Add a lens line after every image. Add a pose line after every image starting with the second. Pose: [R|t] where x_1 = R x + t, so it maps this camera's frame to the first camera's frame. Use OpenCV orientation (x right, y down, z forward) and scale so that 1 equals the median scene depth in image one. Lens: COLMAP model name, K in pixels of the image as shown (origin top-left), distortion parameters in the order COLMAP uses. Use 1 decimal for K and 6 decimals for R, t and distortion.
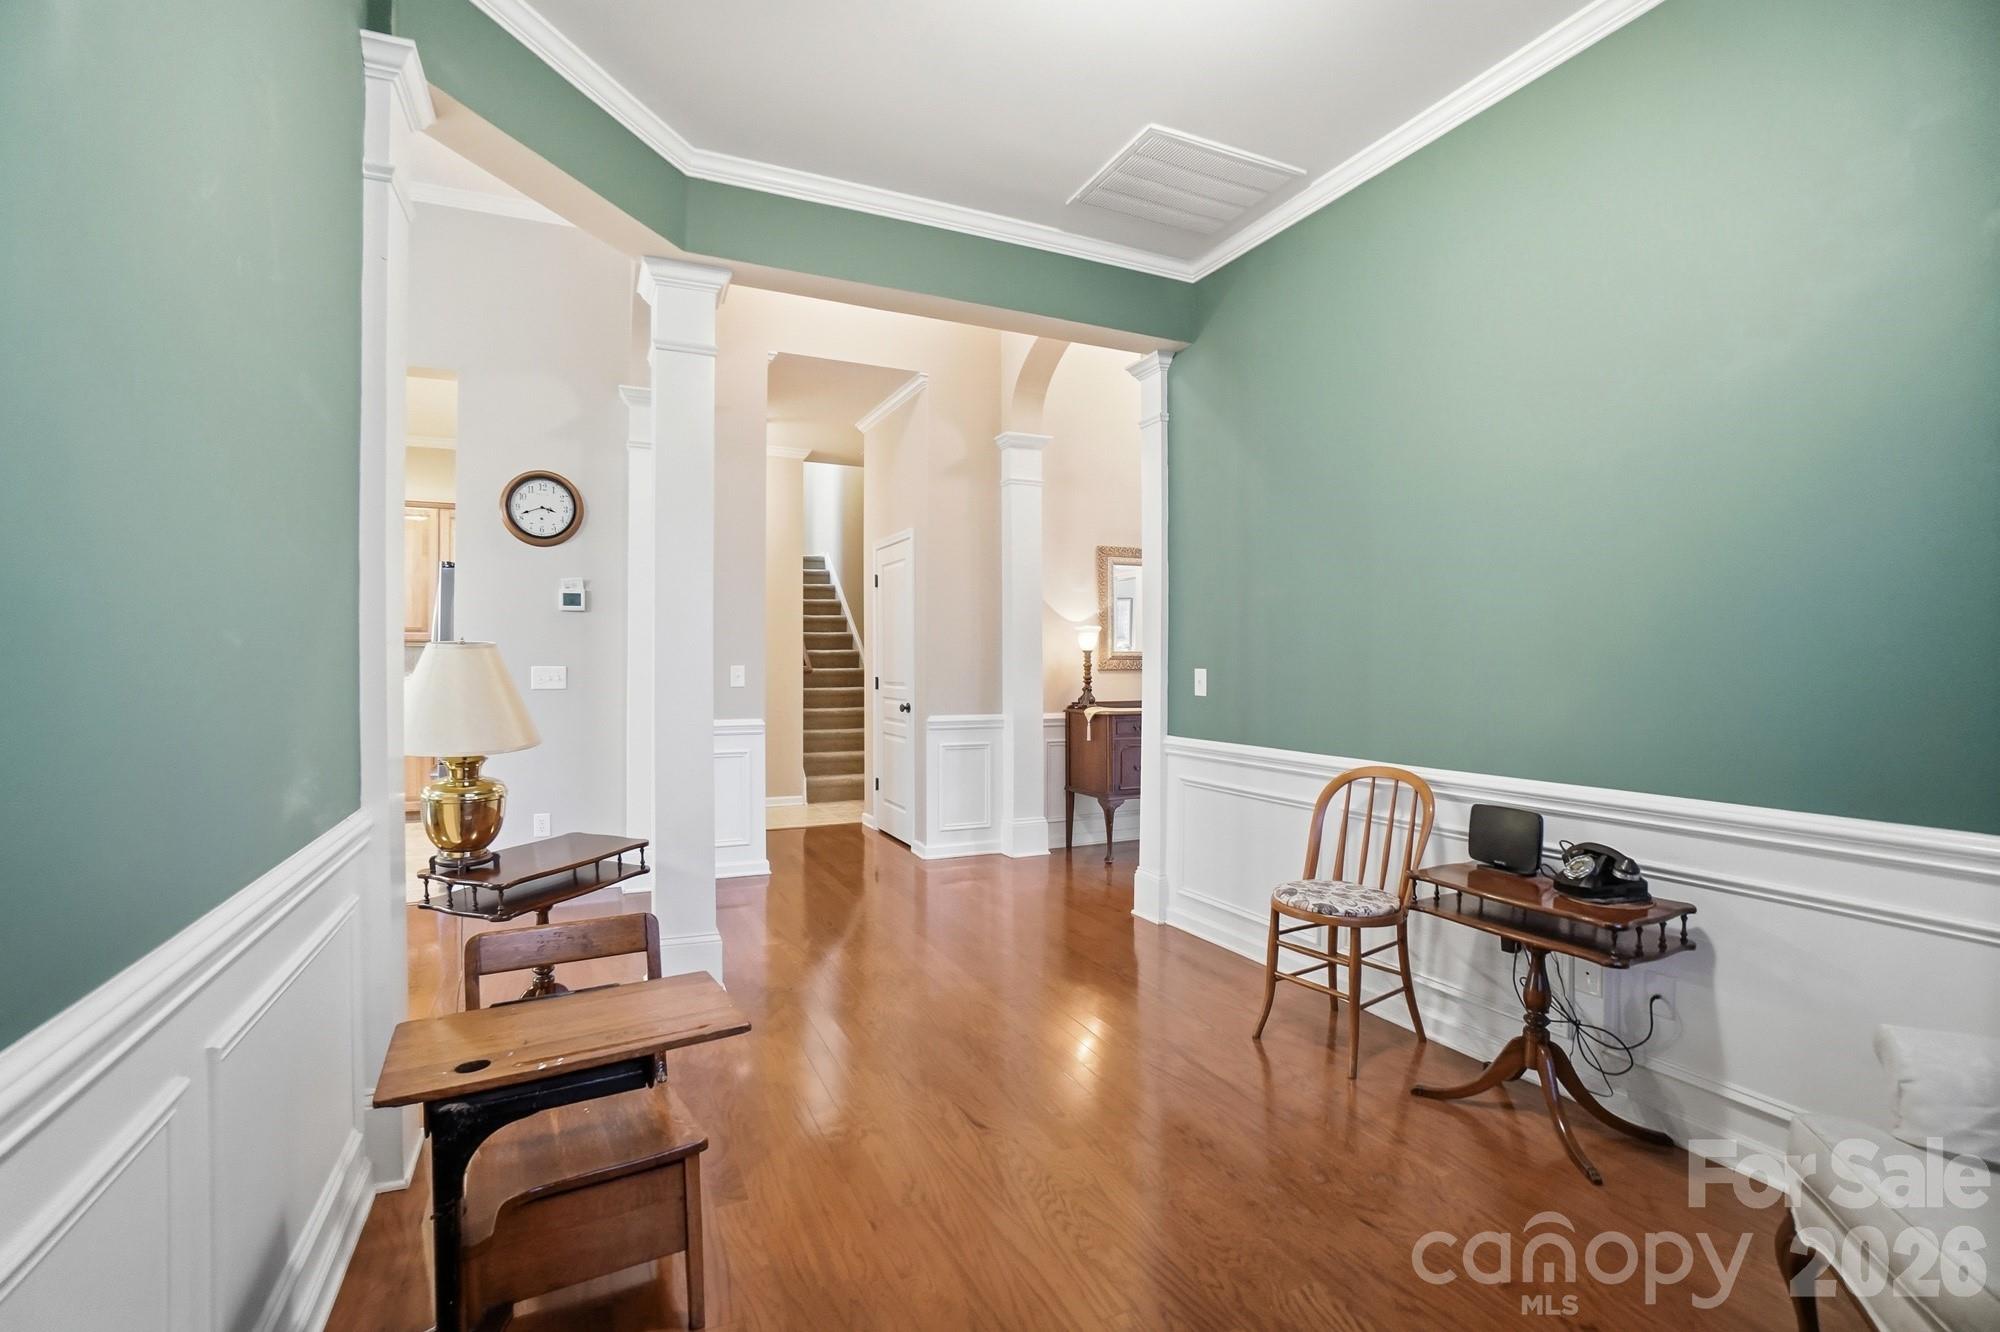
lens RADIAL K [[896.8, 0, 999.4], [0, 896.8, 666.7], [0, 0, 1]] dist [-0.039509, 0.009071]
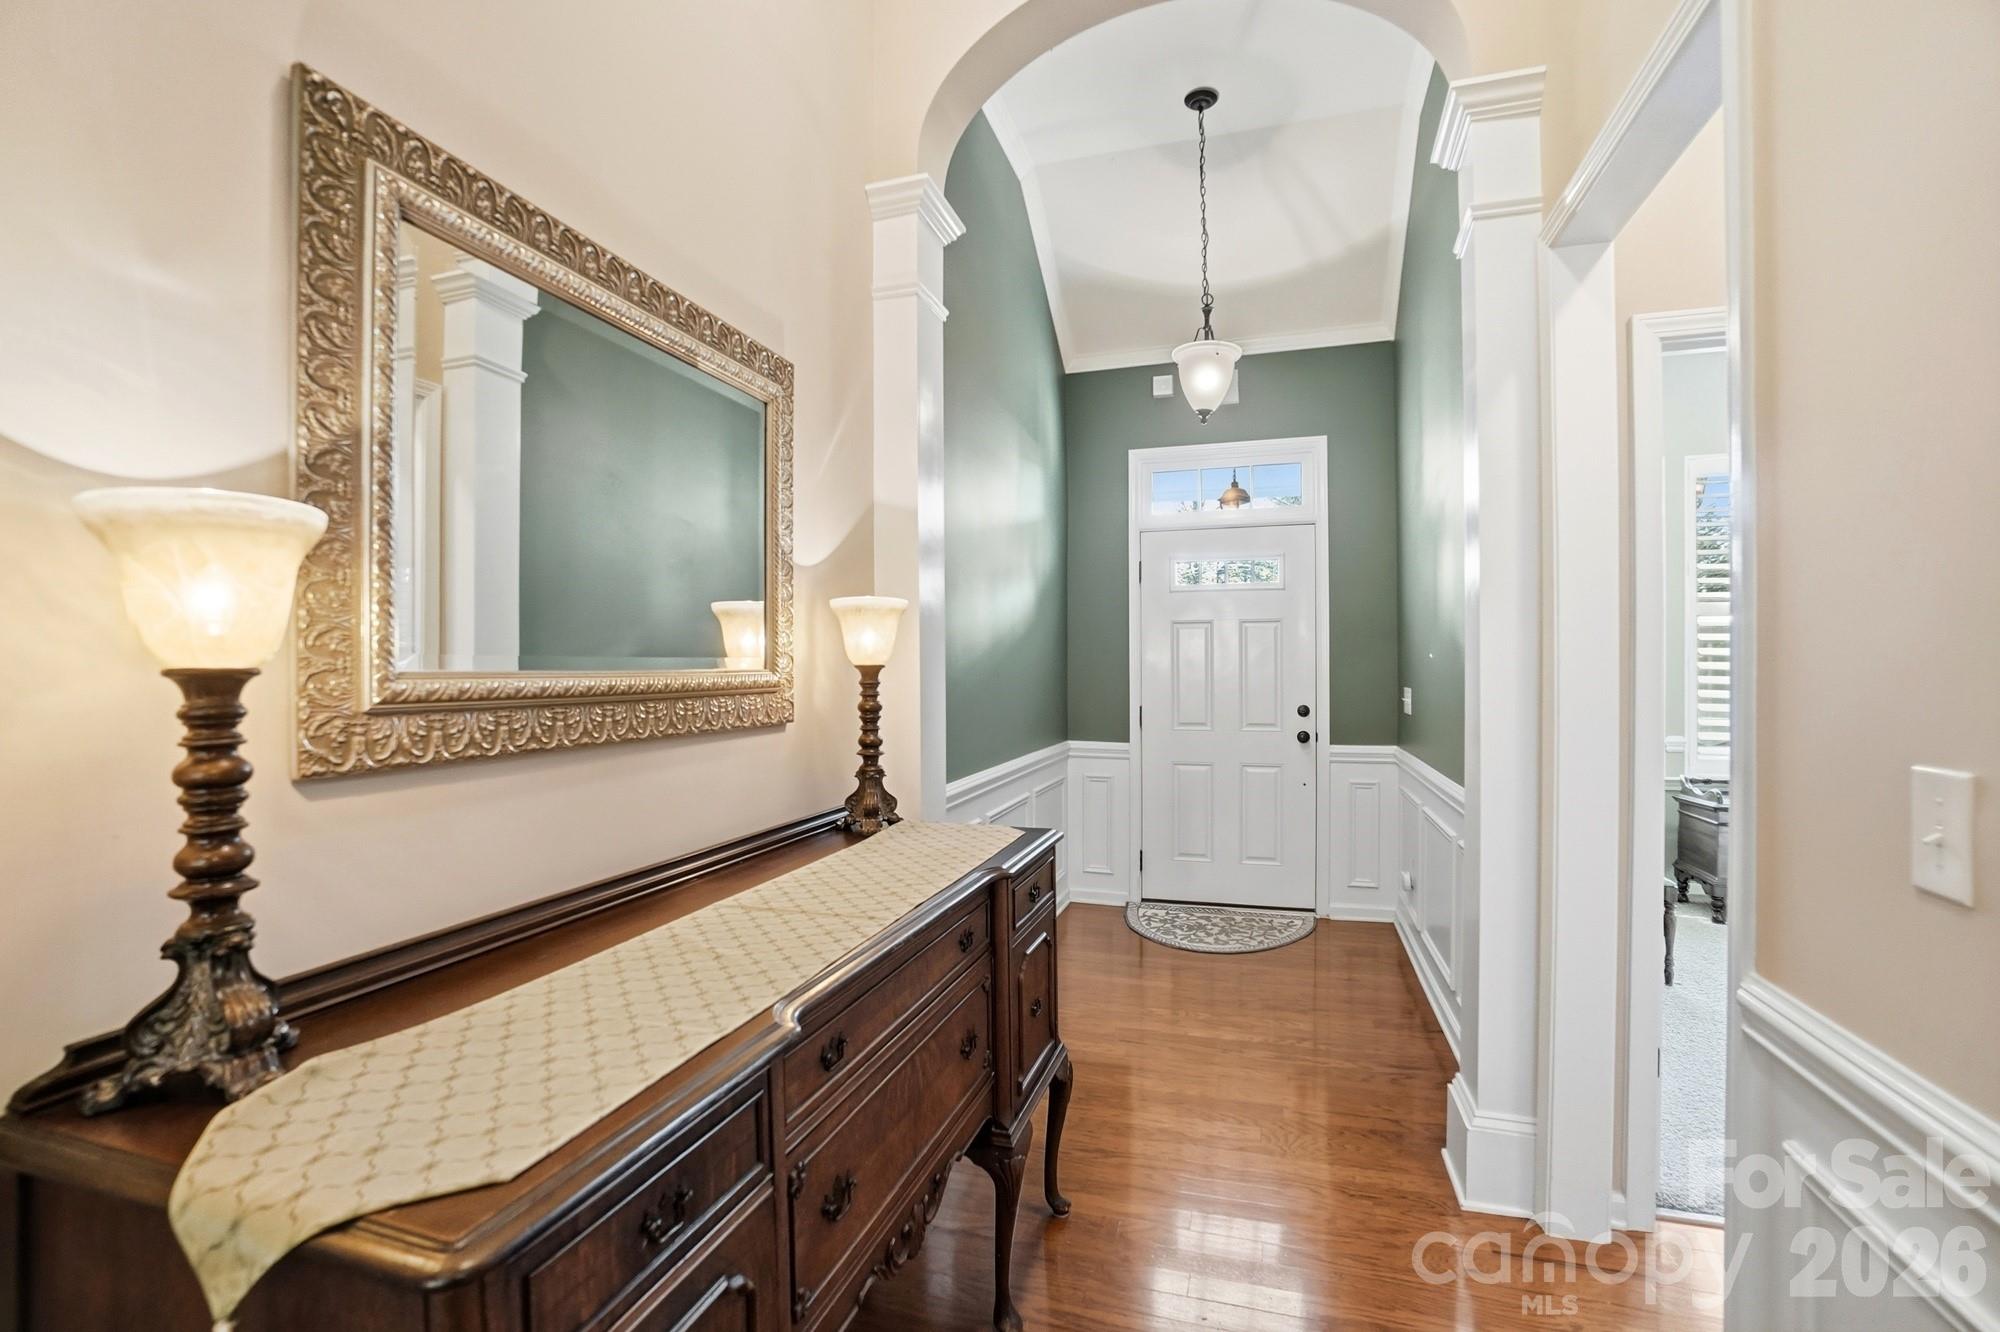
lens RADIAL K [[896.8, 0, 1001.9], [0, 896.8, 669.0], [0, 0, 1]] dist [-0.039509, 0.009071]
pose [[0.675790, 0.001901, 0.737092, 0.078104], [0.000837, 0.999994, -0.003347, -0.016686], [-0.737094, 0.002879, 0.675785, 0.786457]]
